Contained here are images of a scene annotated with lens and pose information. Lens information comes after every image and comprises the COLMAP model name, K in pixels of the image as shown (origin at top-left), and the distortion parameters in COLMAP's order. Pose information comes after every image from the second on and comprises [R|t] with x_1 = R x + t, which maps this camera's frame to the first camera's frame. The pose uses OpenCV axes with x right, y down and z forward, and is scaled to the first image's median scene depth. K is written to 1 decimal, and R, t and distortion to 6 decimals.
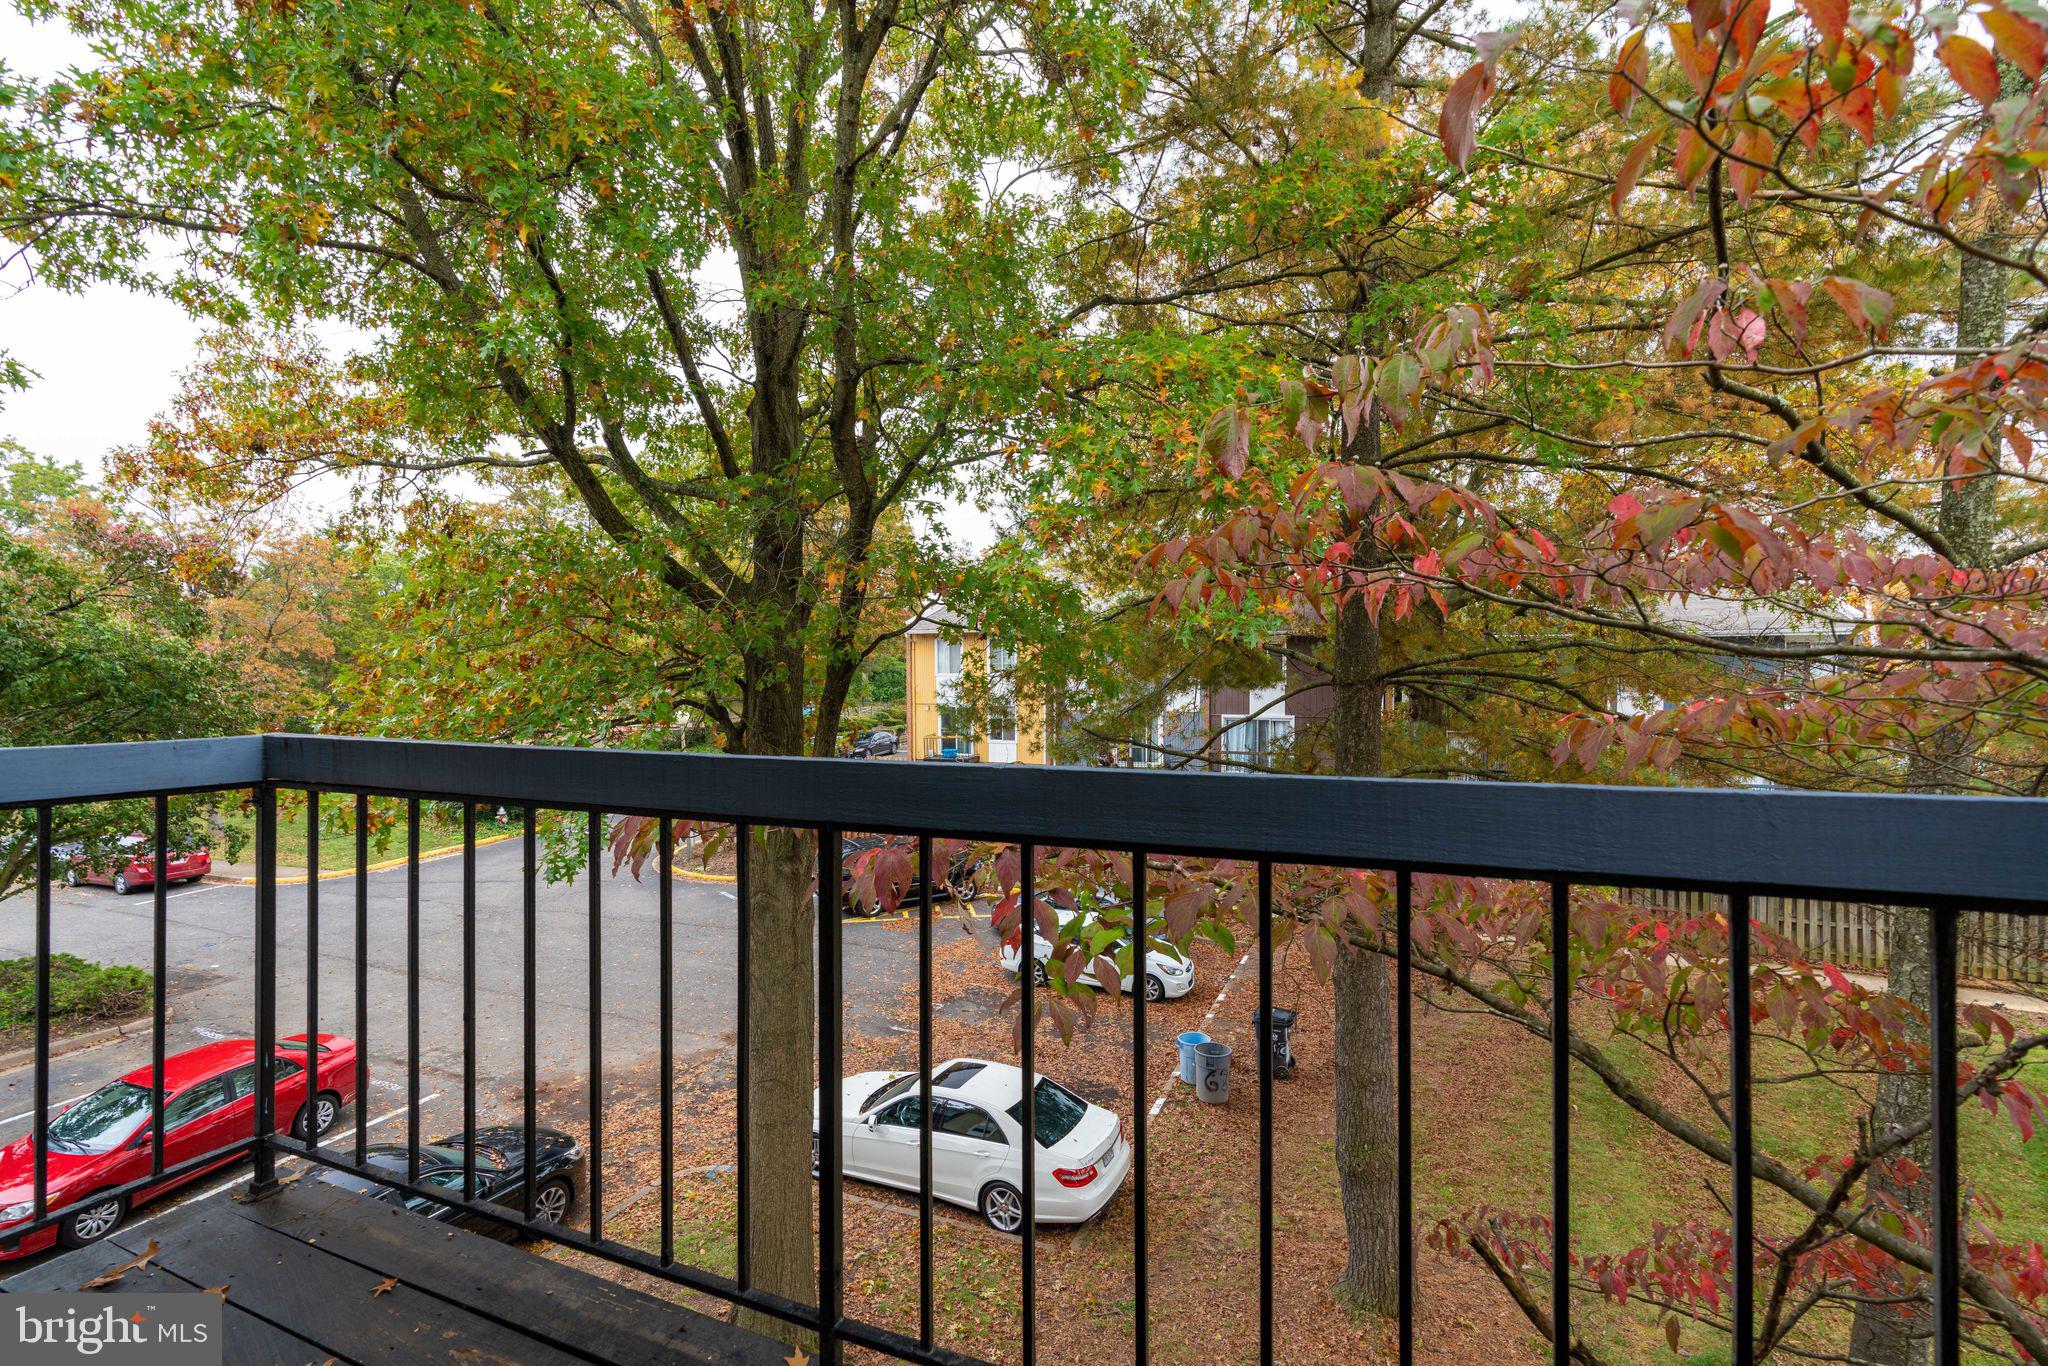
lens RADIAL K [[962.1, 0, 1024.0], [0, 962.1, 683.0], [0, 0, 1]] dist [-0.003186, 0.000785]
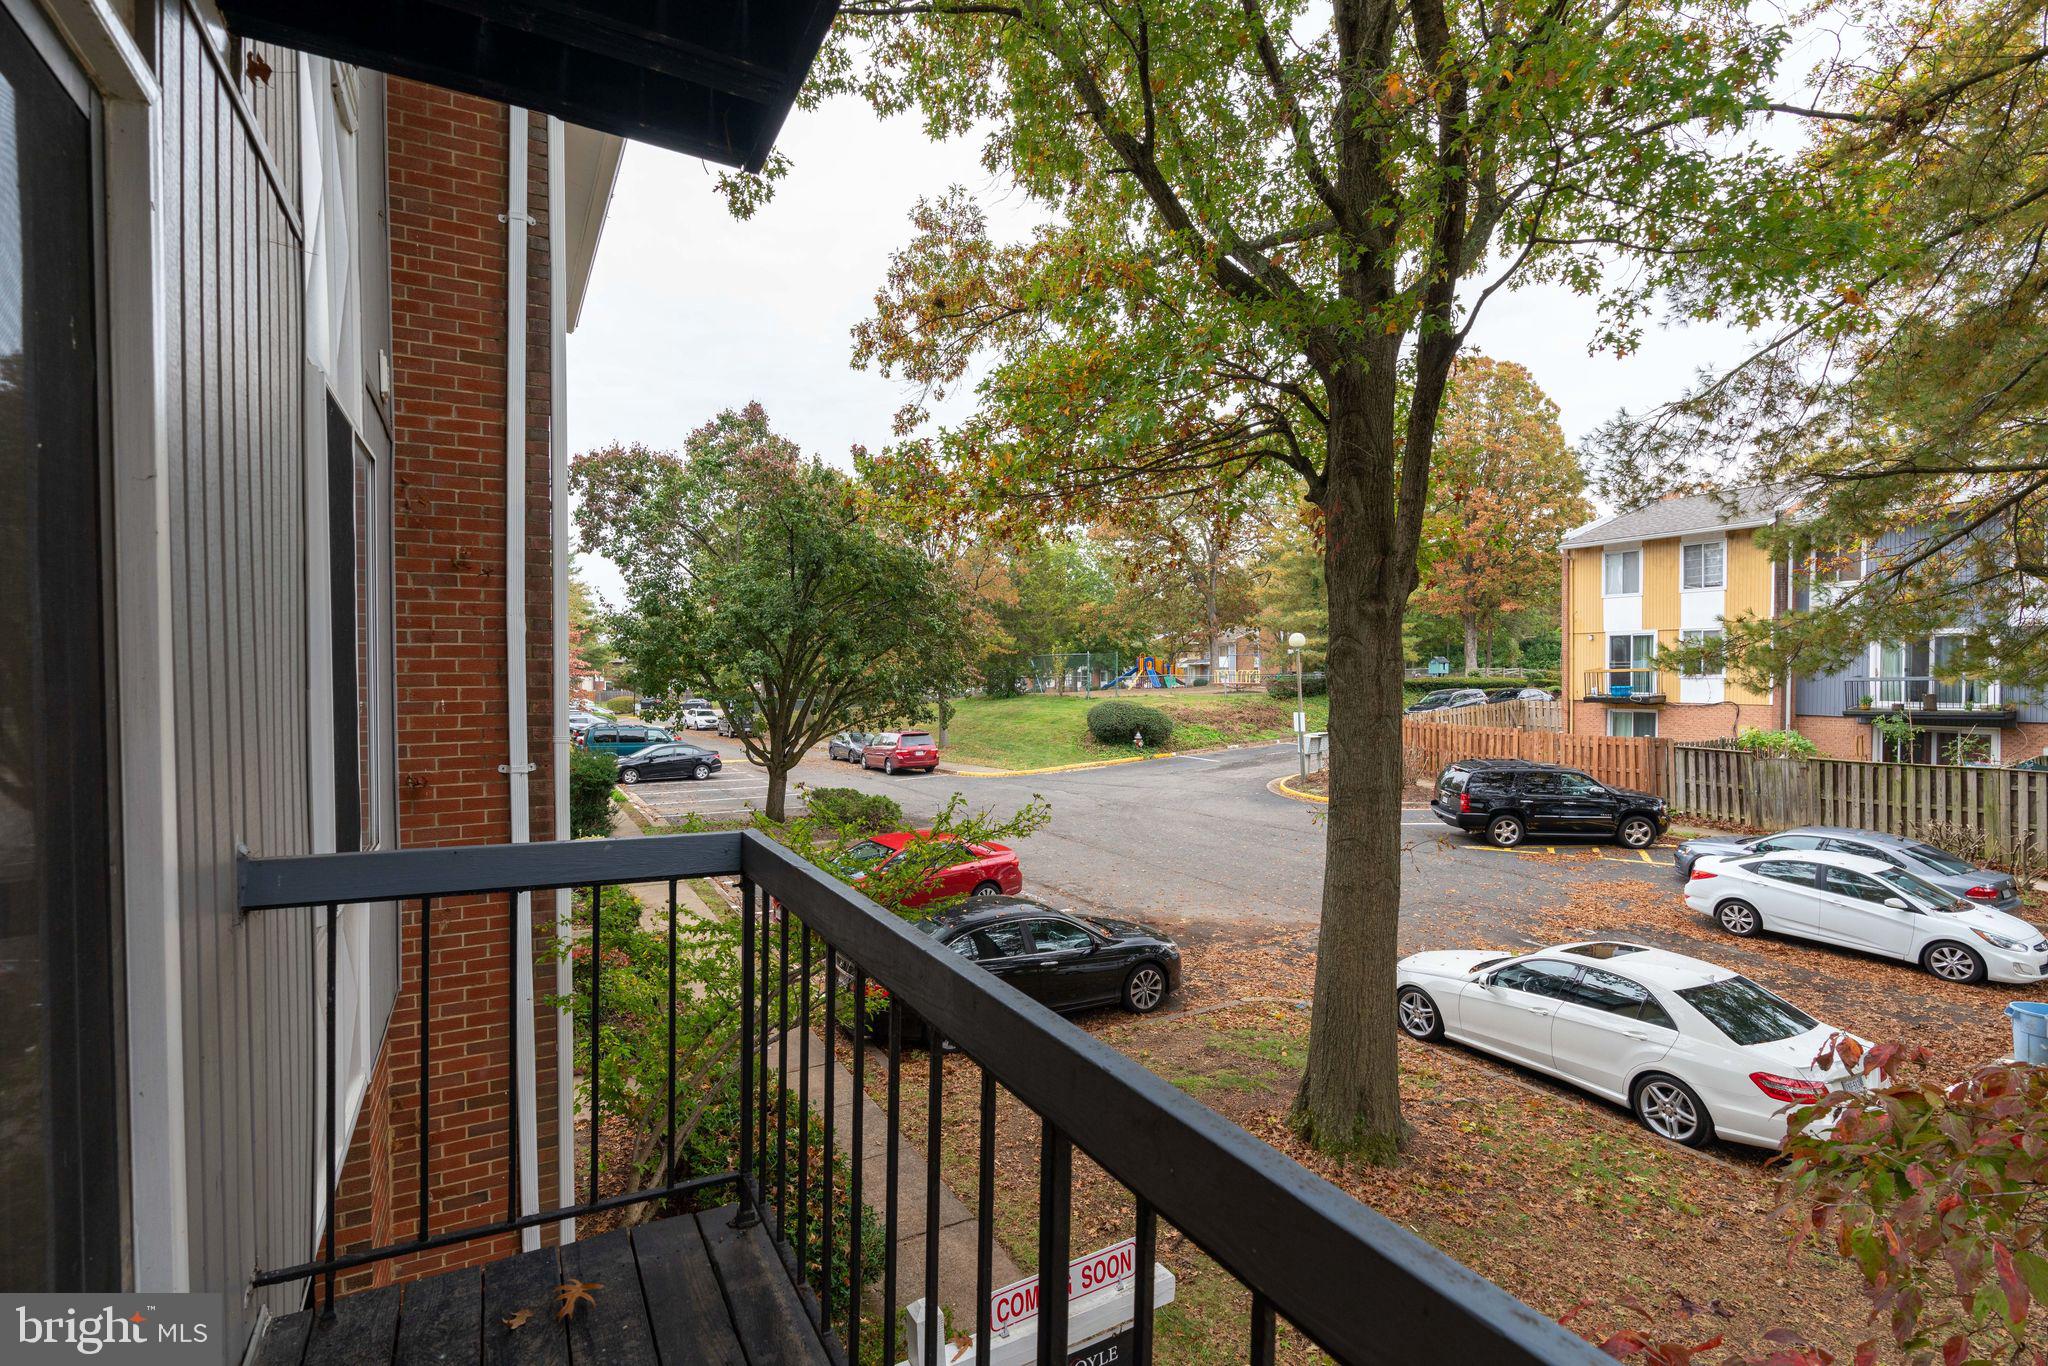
lens RADIAL K [[935.4, 0, 1021.3], [0, 935.4, 895.2], [0, 0, 1]] dist [0.000643, 0.000932]
pose [[0.775517, 0.012816, -0.631197, 0.048943], [-0.008533, 0.999915, 0.009818, 0.371354], [0.631269, -0.002228, 0.775561, 0.083389]]
